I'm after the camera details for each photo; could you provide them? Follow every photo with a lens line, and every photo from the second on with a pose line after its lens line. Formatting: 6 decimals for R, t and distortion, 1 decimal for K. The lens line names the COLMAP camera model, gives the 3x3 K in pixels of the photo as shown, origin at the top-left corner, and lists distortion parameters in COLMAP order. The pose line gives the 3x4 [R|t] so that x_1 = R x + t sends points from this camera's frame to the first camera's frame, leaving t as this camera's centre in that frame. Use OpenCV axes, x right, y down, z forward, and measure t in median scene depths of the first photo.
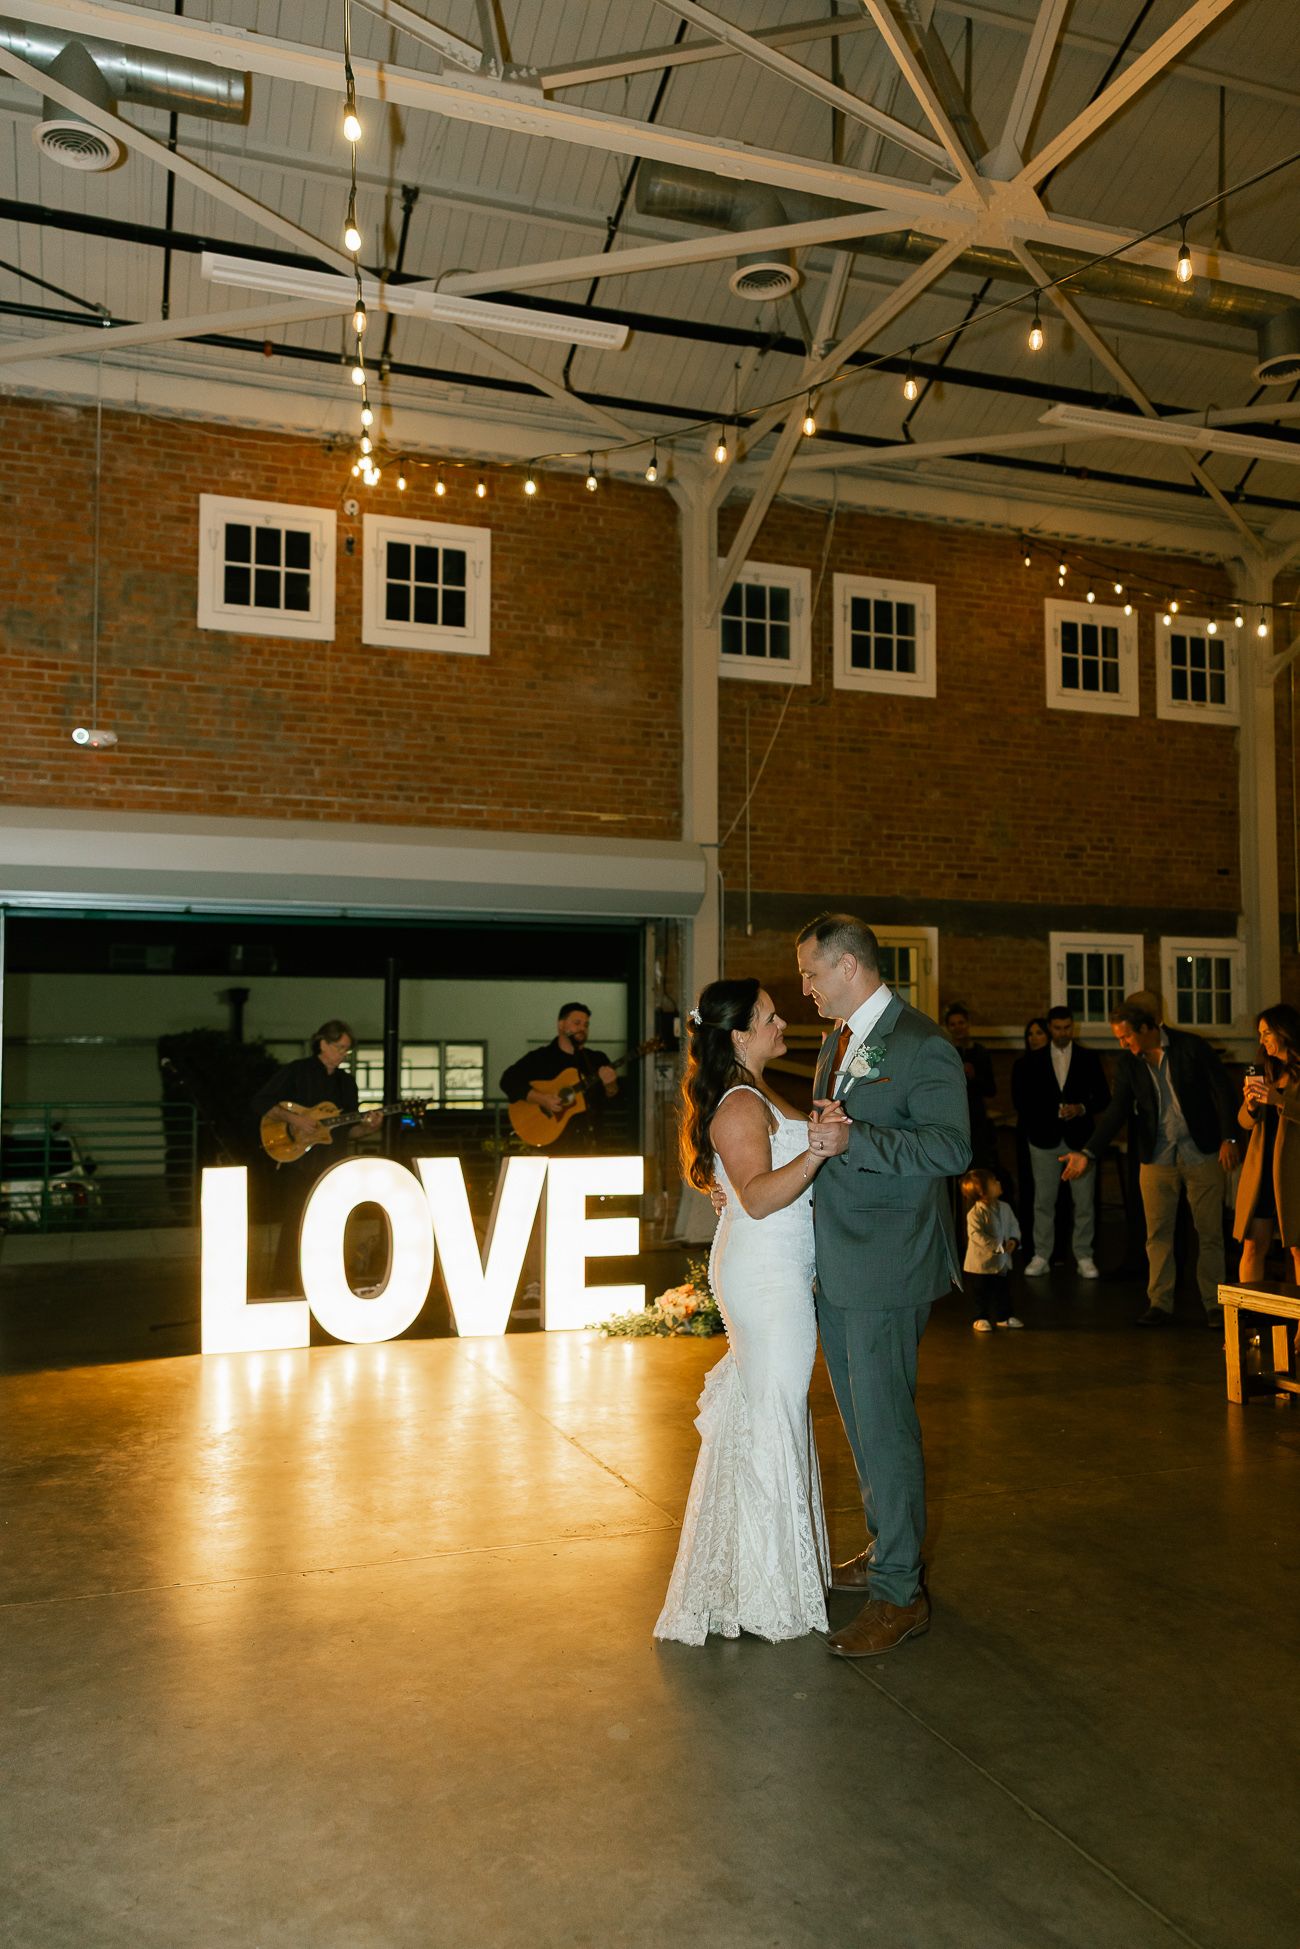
lens RADIAL K [[1478.9, 0, 641.4], [0, 1478.9, 964.3], [0, 0, 1]] dist [0.004112, 0.003187]
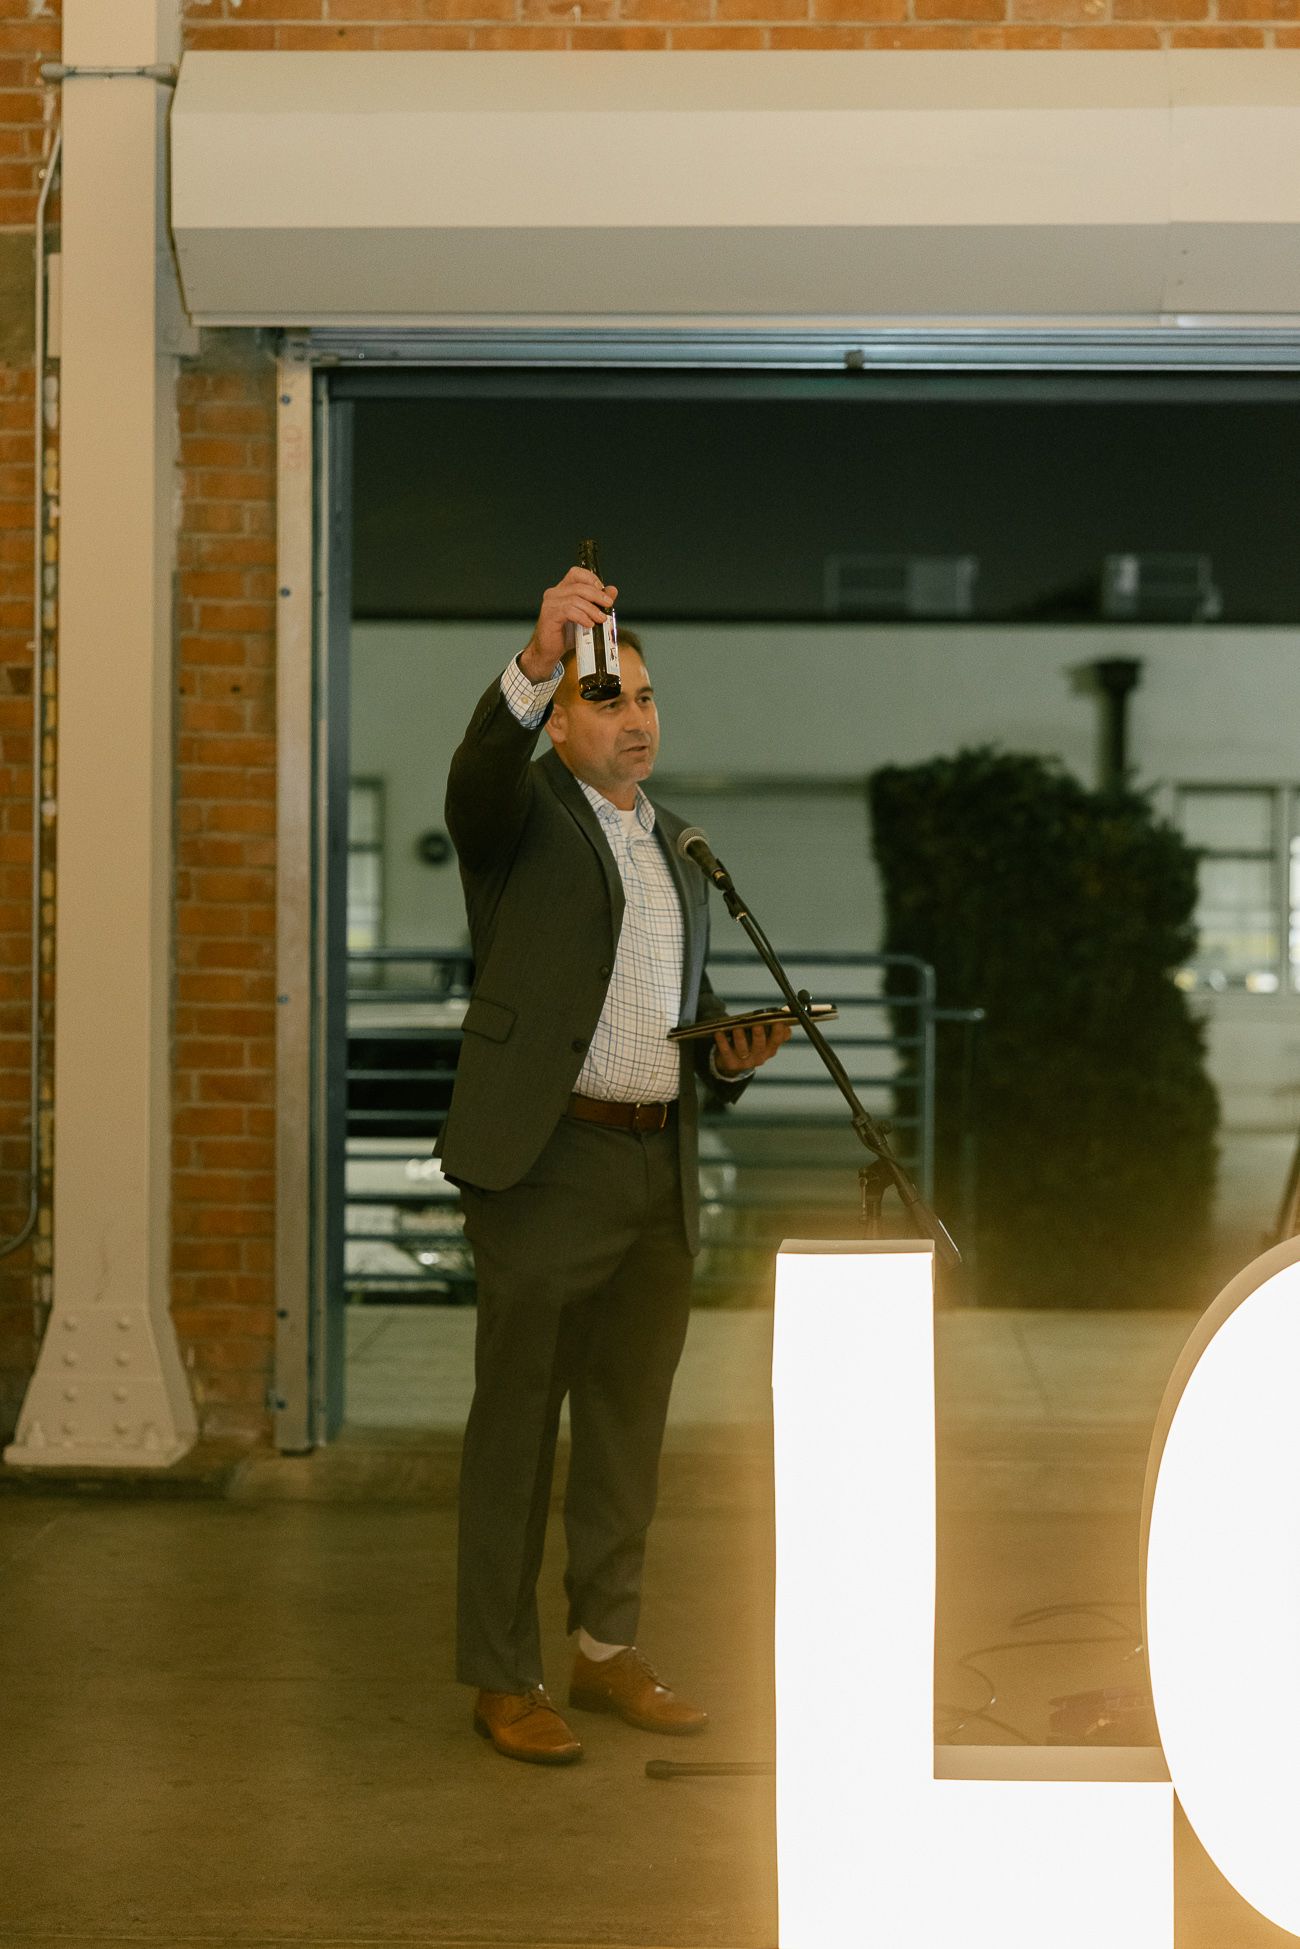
lens RADIAL K [[3677.9, 0, 660.8], [0, 3677.9, 865.3], [0, 0, 1]] dist [0.020248, 0.000000]
pose [[0.924411, 0.012698, -0.381188, -0.039291], [0.014954, 0.997470, 0.069494, 0.014211], [0.381106, -0.069941, 0.921882, 0.229069]]
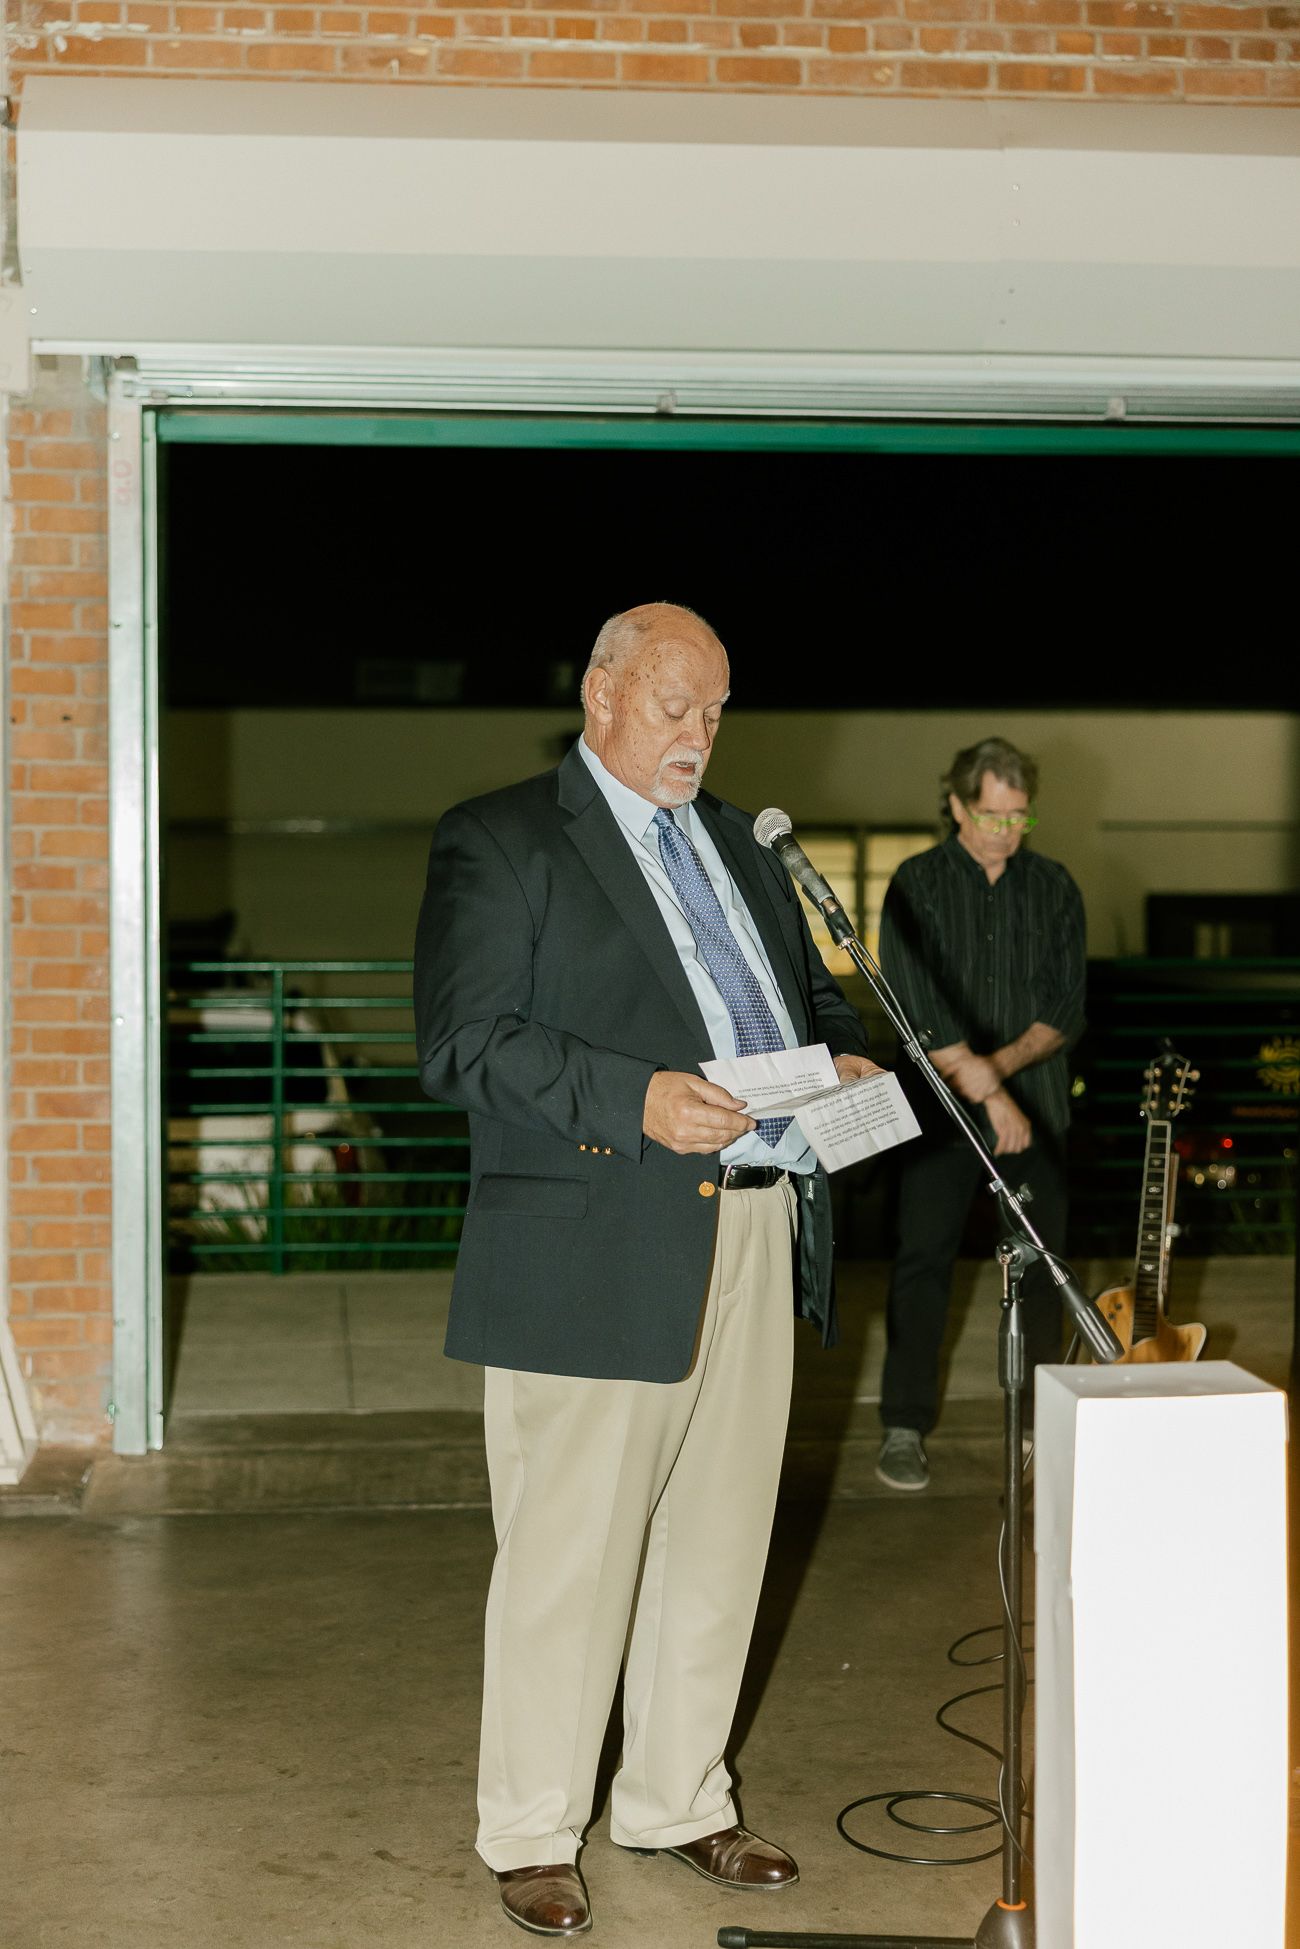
lens RADIAL K [[2693.9, 0, 567.7], [0, 2693.9, 912.9], [0, 0, 1]] dist [0.020297, 0.000000]
pose [[0.964746, 0.007929, -0.263062, -0.154369], [0.014091, 0.996556, 0.081714, 0.025220], [0.262804, -0.082540, 0.961312, 0.369075]]
